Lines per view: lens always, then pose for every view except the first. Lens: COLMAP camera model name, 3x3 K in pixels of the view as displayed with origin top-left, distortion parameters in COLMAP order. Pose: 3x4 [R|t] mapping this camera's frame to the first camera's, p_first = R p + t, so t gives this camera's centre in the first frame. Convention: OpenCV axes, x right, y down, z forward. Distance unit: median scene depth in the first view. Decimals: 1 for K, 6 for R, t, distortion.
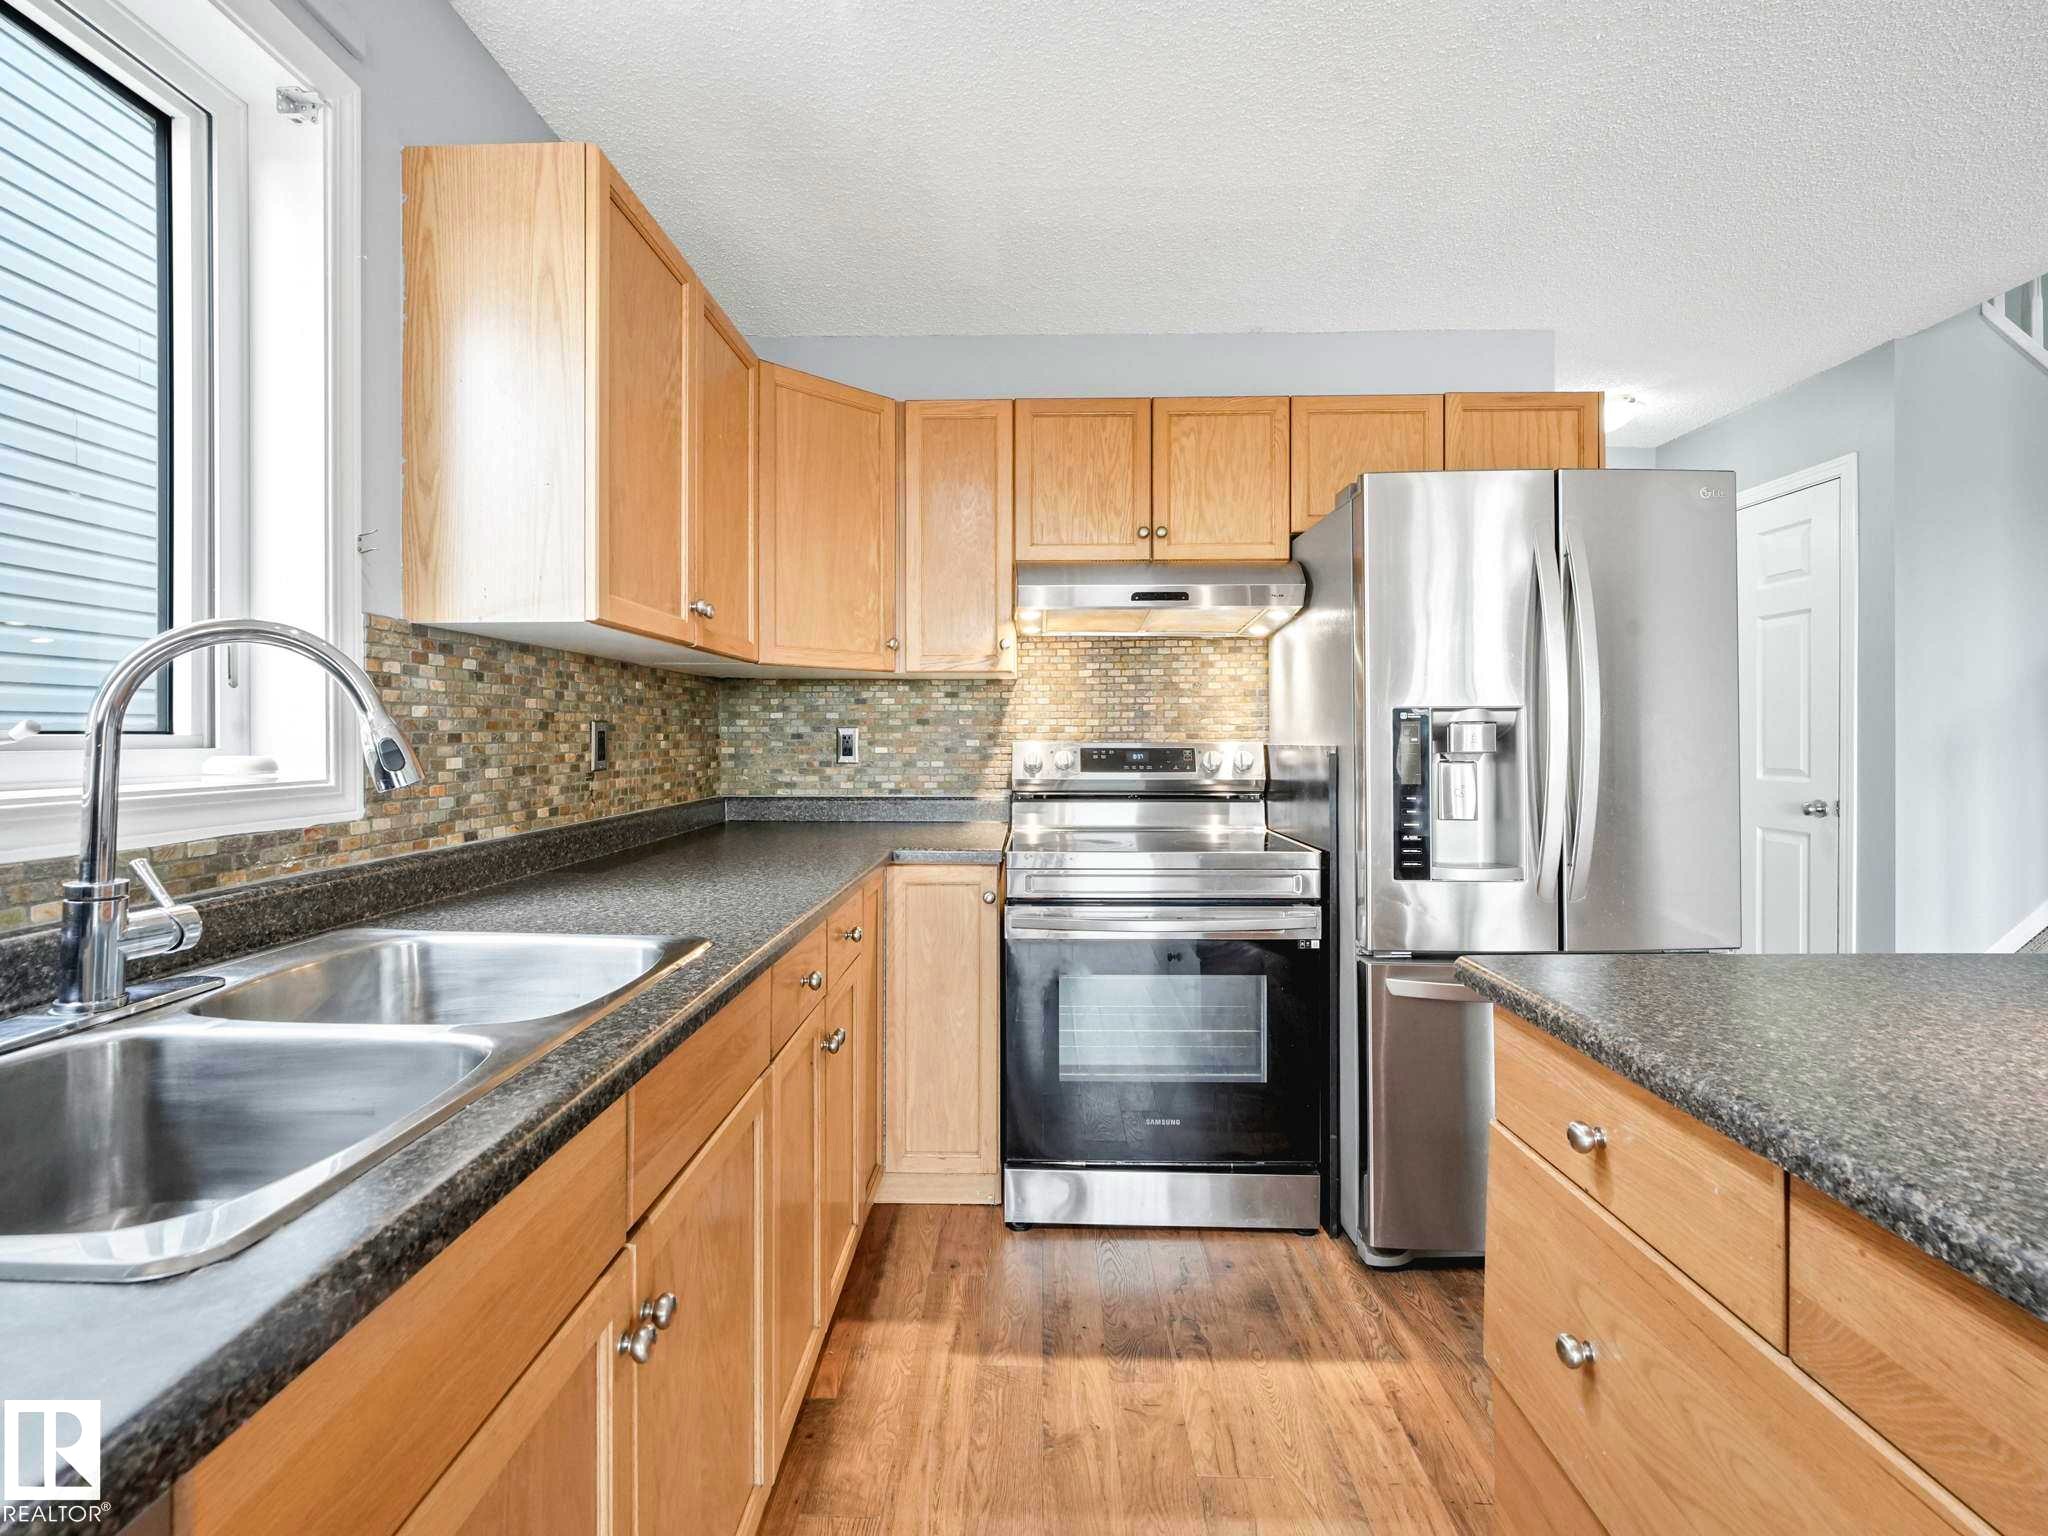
lens RADIAL K [[940.1, 0, 1017.7], [0, 940.1, 736.4], [0, 0, 1]] dist [-0.007736, -0.000206]
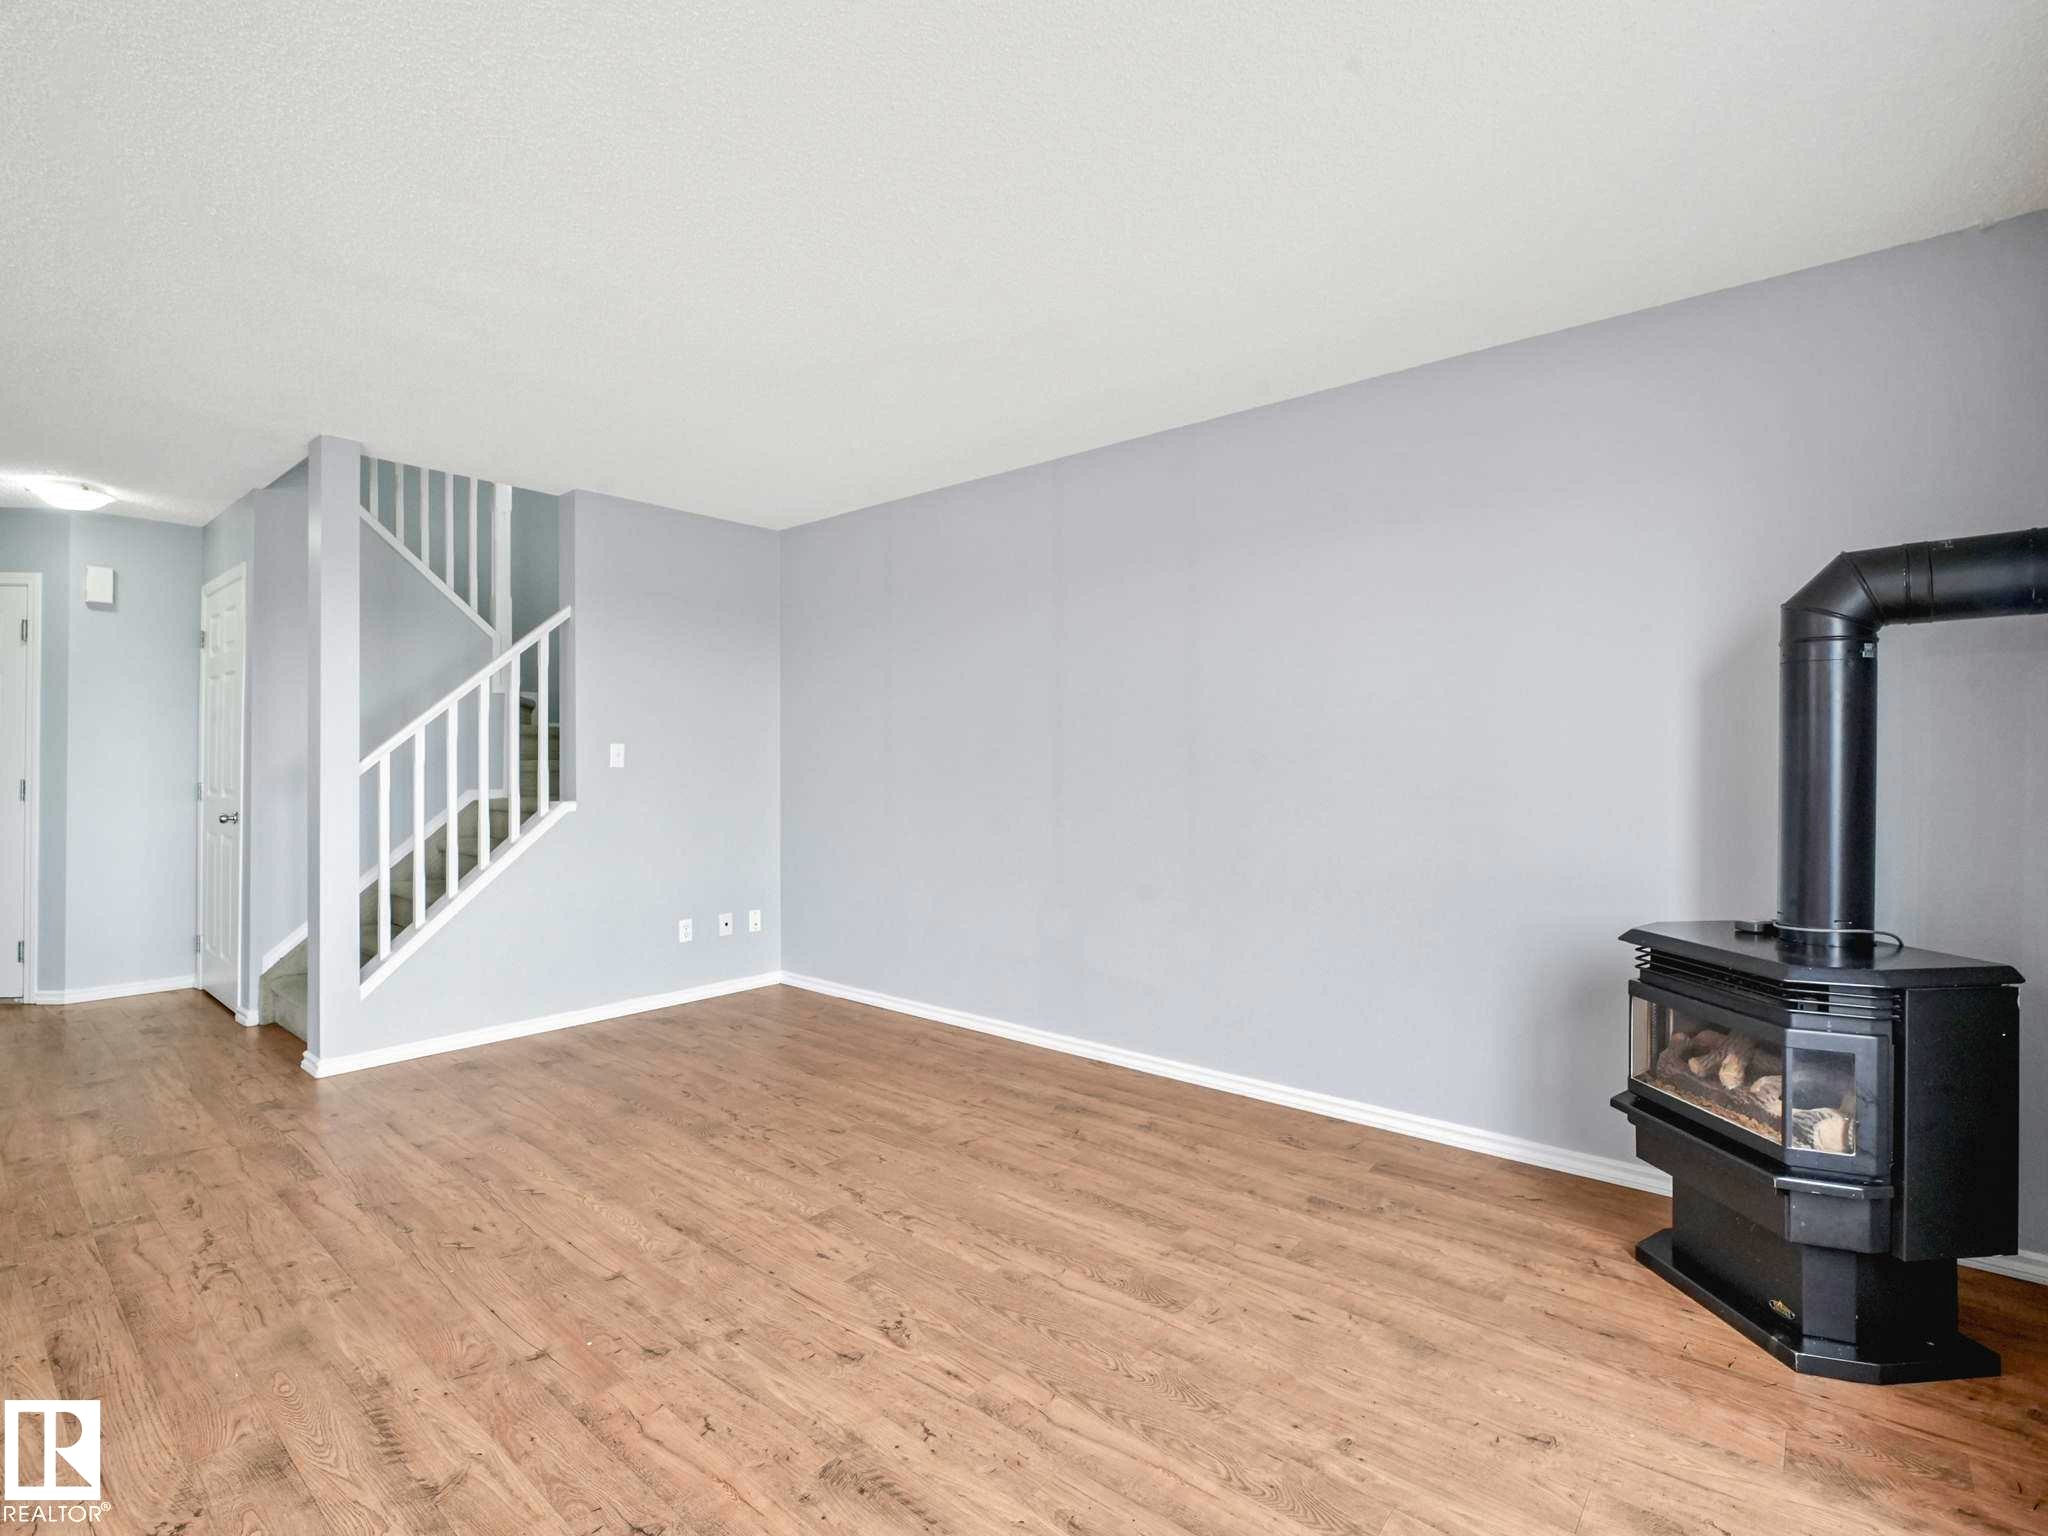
lens RADIAL K [[969.8, 0, 1020.2], [0, 969.8, 748.3], [0, 0, 1]] dist [-0.020080, 0.000967]
pose [[0.634551, 0.012511, 0.772780, 0.633501], [0.001138, 0.999853, -0.017122, 0.001779], [-0.772880, 0.011744, 0.634443, -0.955449]]
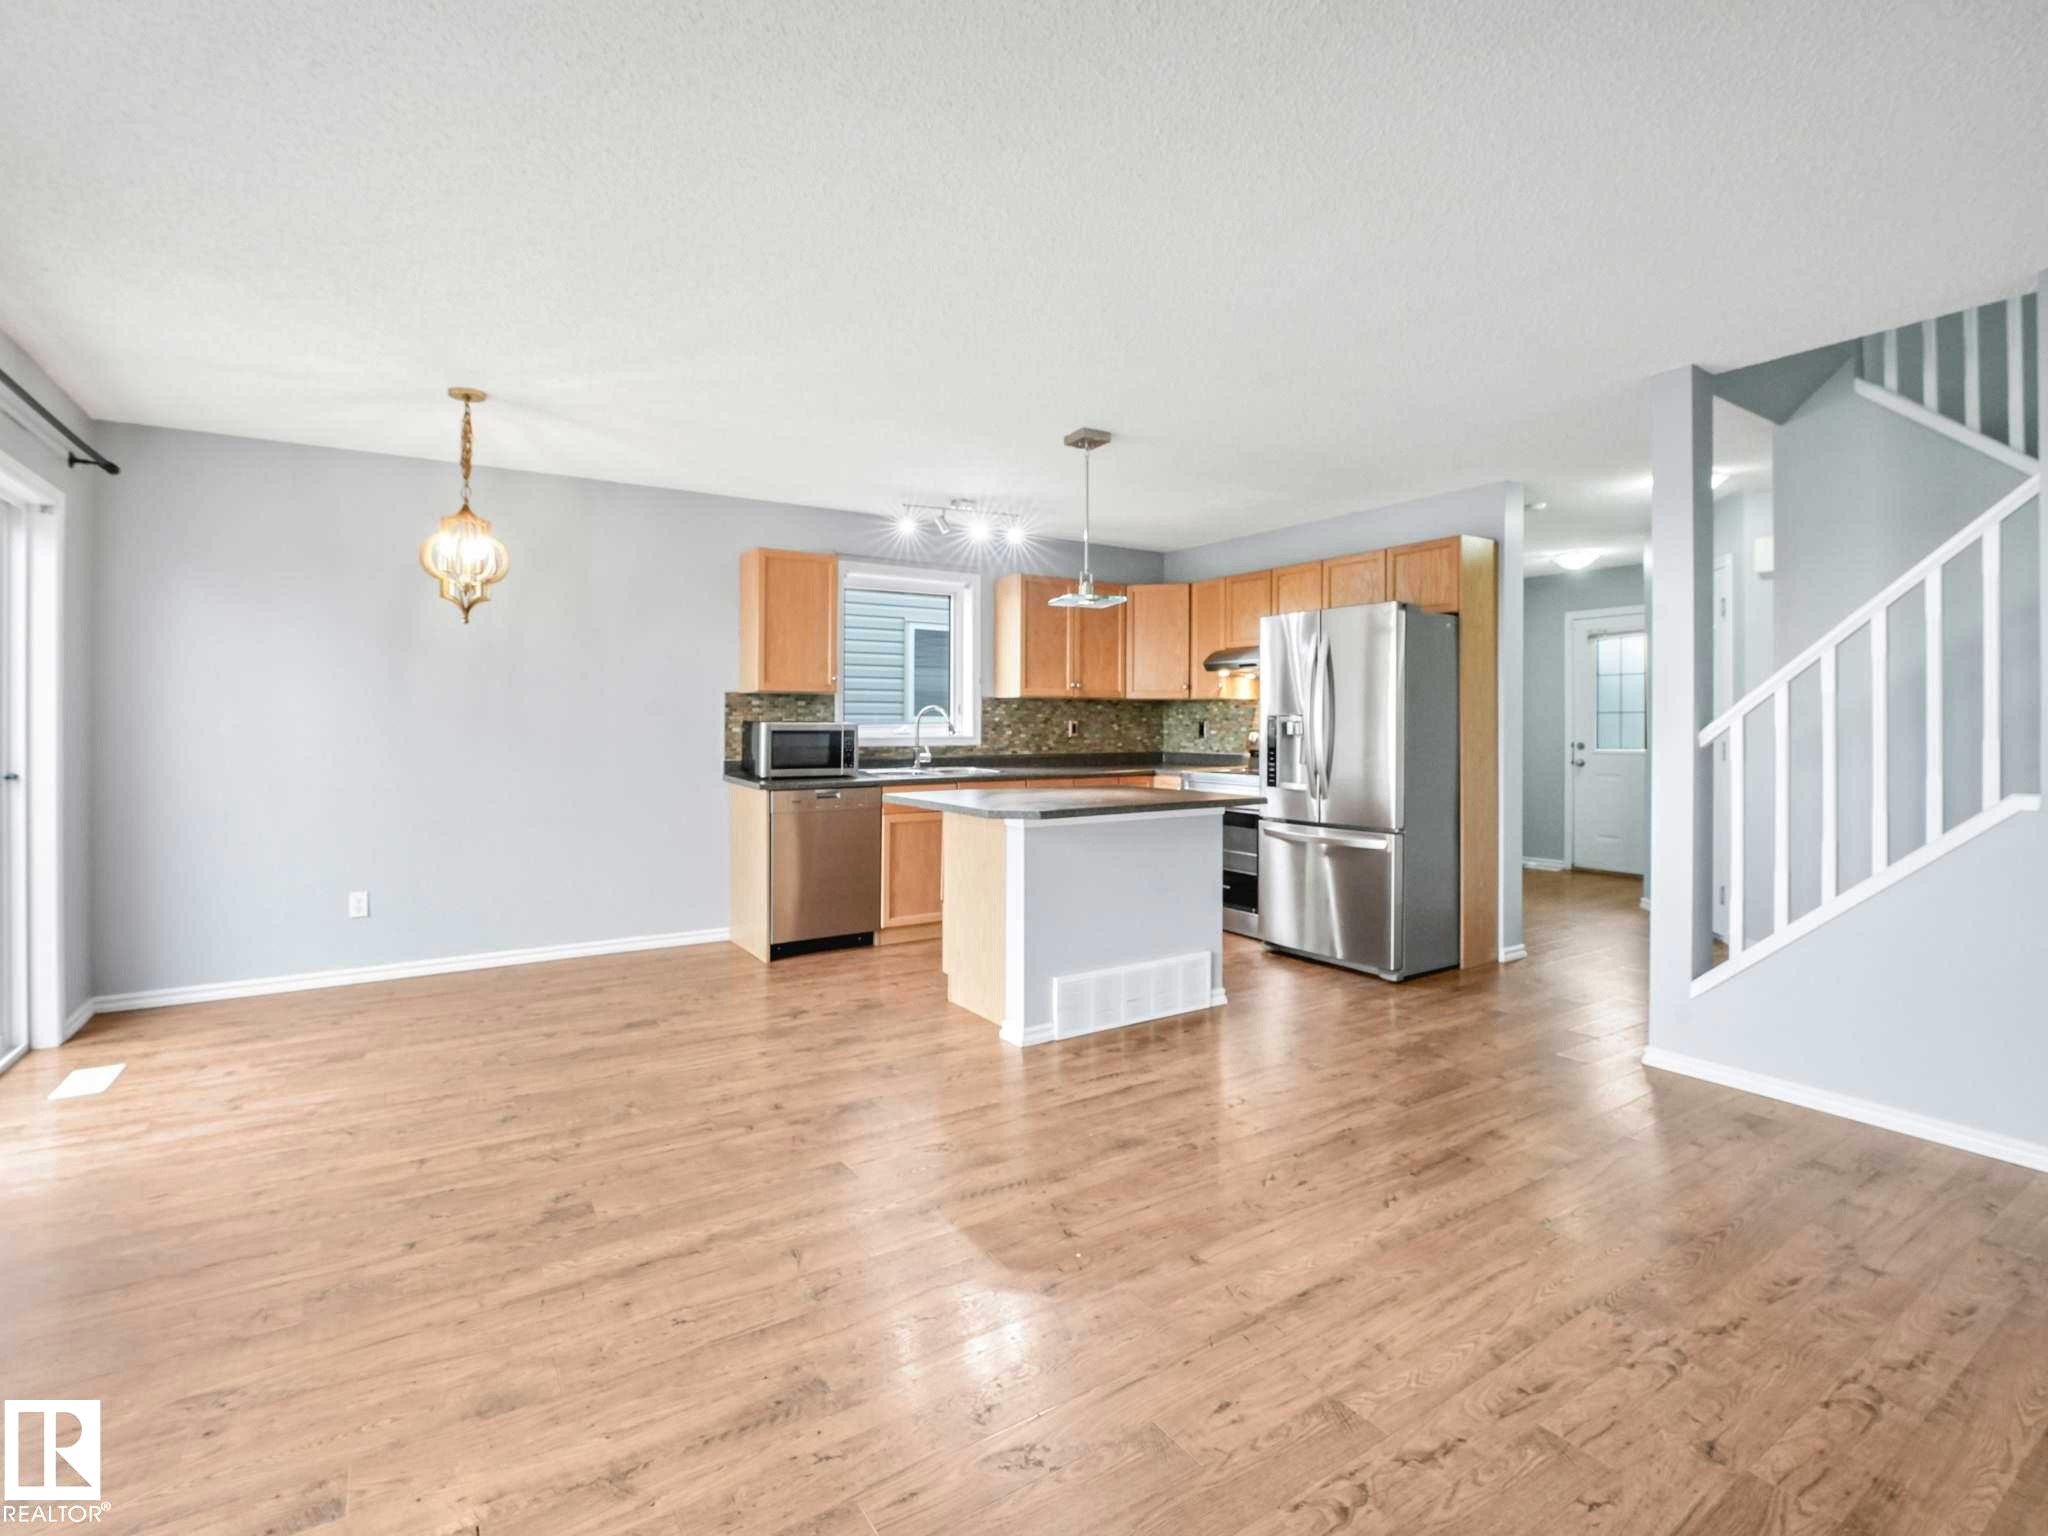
lens RADIAL K [[969.8, 0, 1020.2], [0, 969.8, 748.3], [0, 0, 1]] dist [-0.020080, 0.000967]
pose [[0.553288, 0.023280, -0.832665, 1.677736], [-0.002862, 0.999657, 0.026047, -0.006300], [0.832985, -0.012029, 0.553164, -0.708762]]
